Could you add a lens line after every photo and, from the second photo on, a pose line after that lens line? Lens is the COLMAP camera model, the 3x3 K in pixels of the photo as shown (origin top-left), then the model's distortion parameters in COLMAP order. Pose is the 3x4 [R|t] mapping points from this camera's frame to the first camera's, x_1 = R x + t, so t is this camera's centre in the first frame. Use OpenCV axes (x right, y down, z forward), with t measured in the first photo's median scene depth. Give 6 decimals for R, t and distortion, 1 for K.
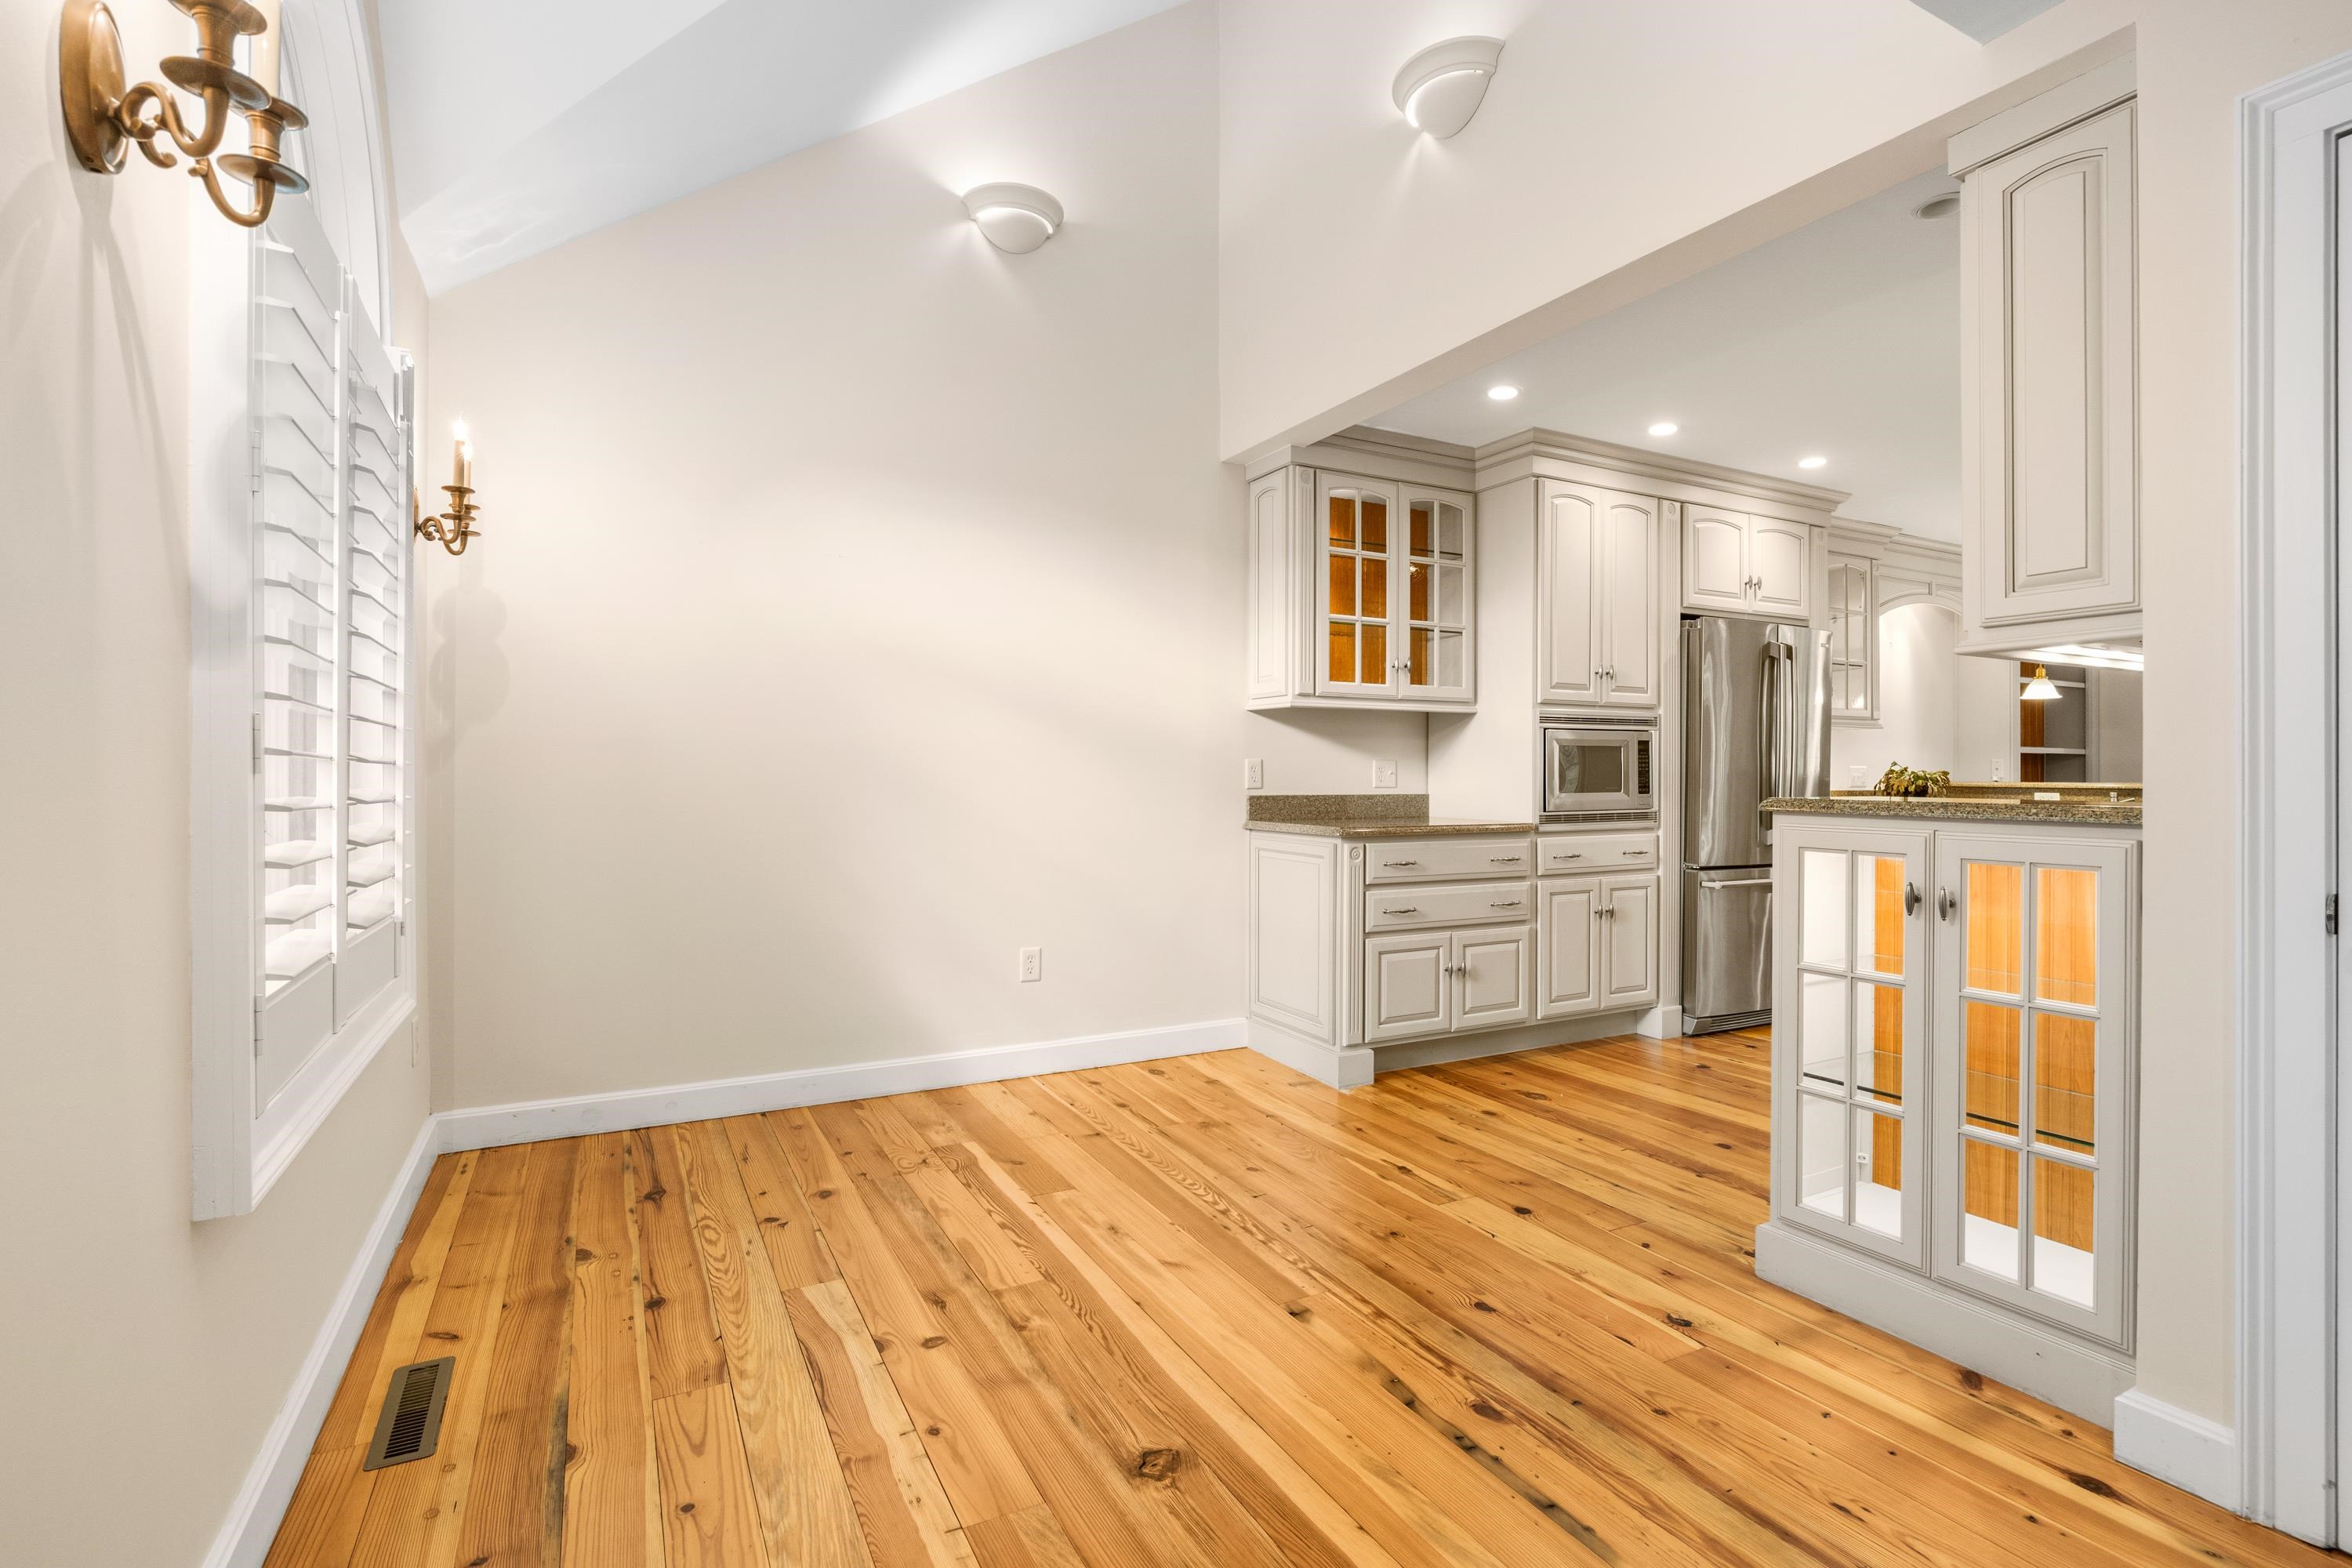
lens RADIAL K [[1095.2, 0, 1176.0], [0, 1095.2, 784.0], [0, 0, 1]] dist [-0.021621, 0.007150]
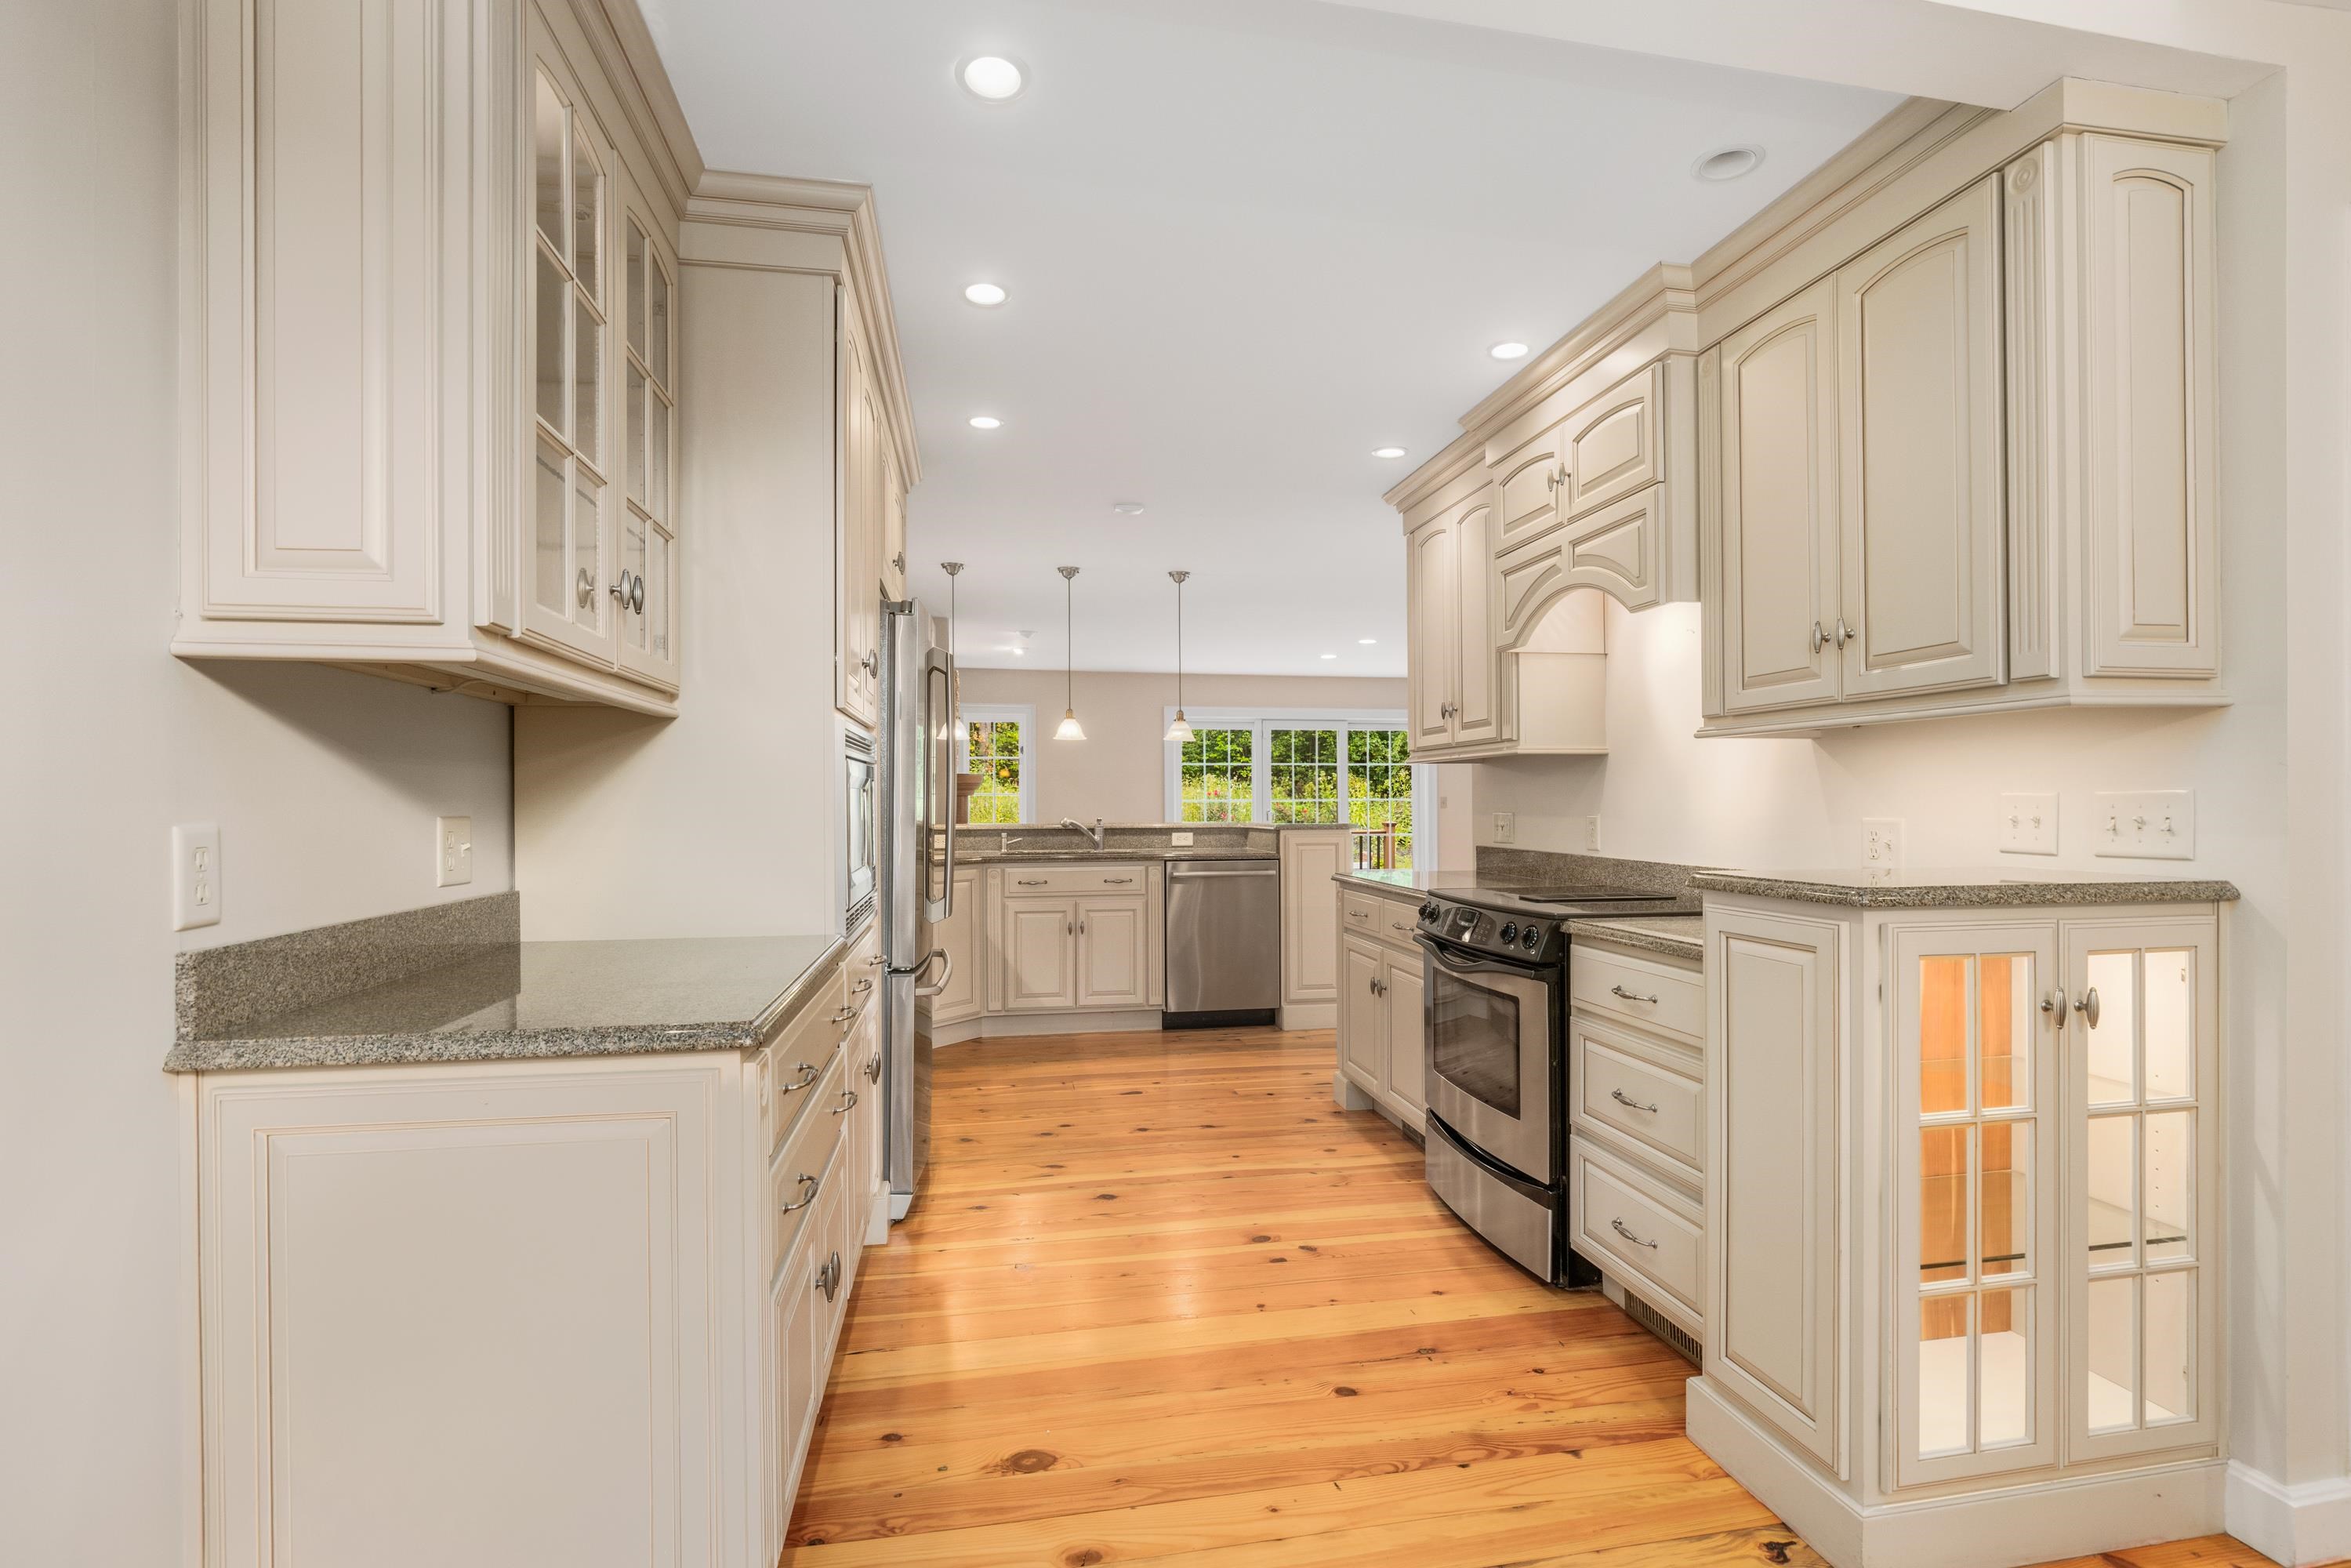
lens RADIAL K [[1112.4, 0, 1193.9], [0, 1112.4, 799.5], [0, 0, 1]] dist [-0.011854, -0.000612]
pose [[0.290057, -0.001607, 0.957008, -0.137119], [0.013070, 0.999912, -0.002282, -0.025909], [-0.956920, 0.013170, 0.290053, 0.672817]]
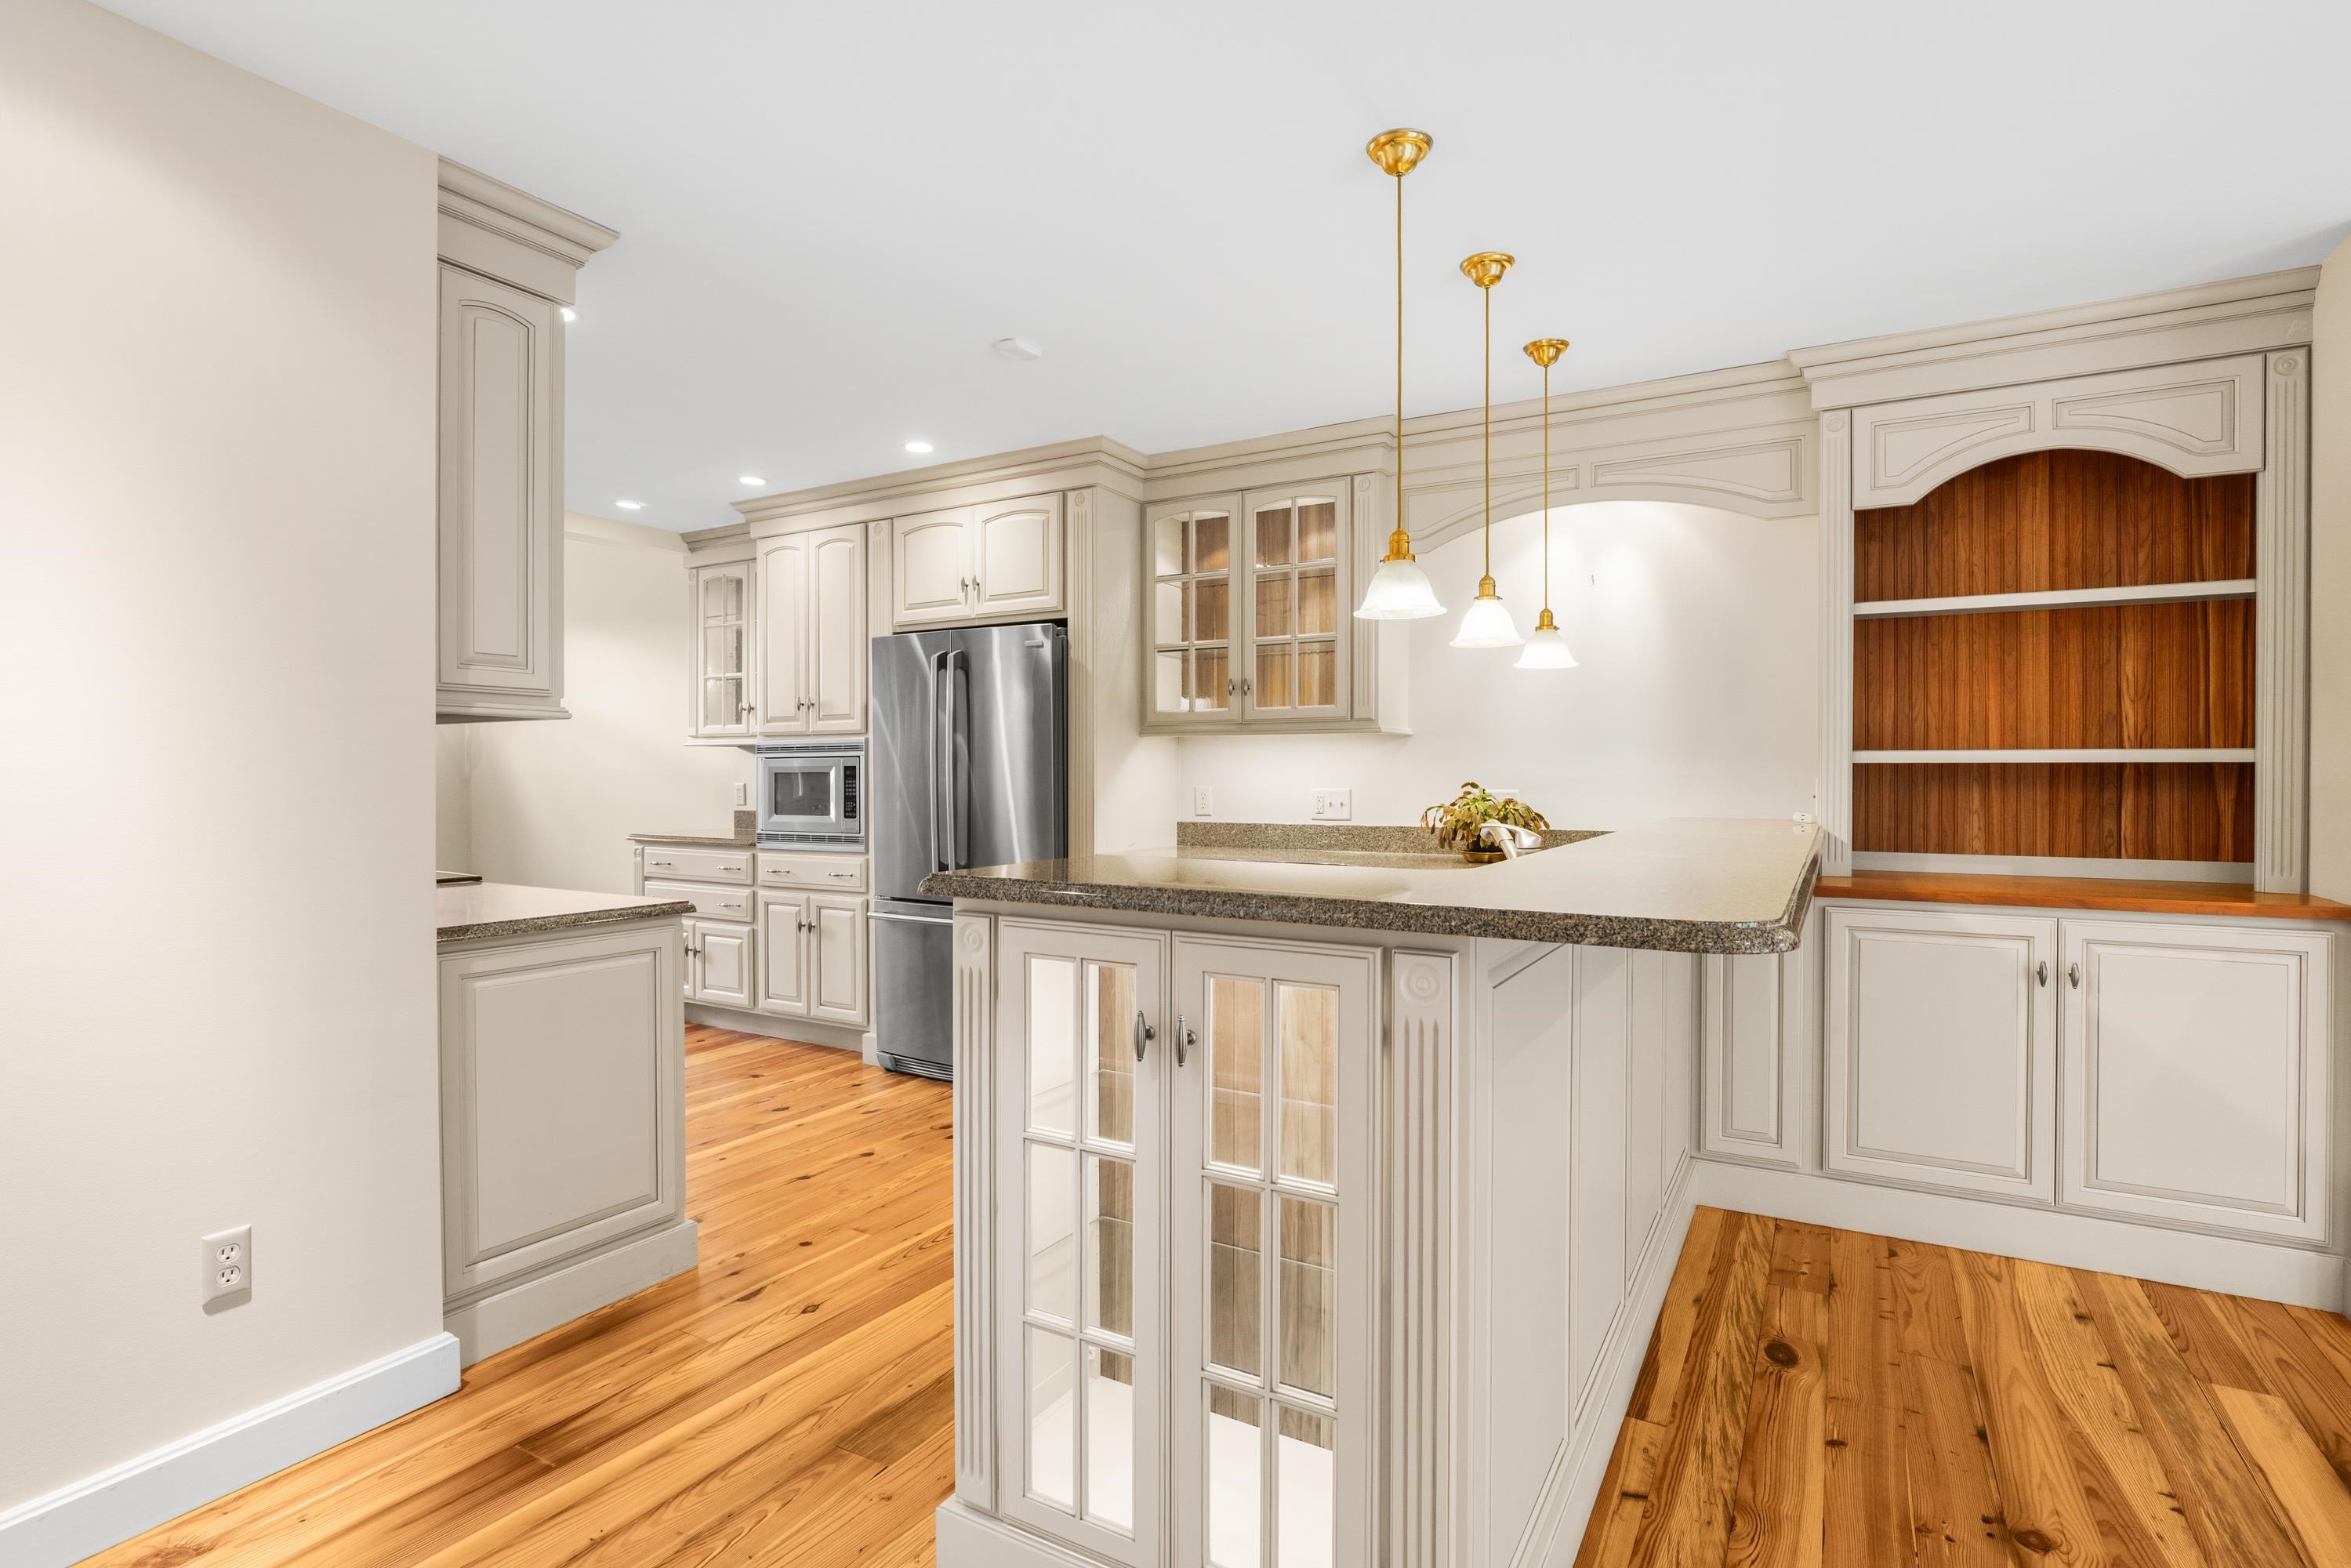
lens RADIAL K [[1133.8, 0, 1200.1], [0, 1133.8, 786.9], [0, 0, 1]] dist [-0.023231, 0.008384]
pose [[0.537230, 0.007547, -0.843402, 1.580873], [-0.007775, 0.999962, 0.003995, -0.028068], [0.843400, 0.004411, 0.537268, 0.746755]]
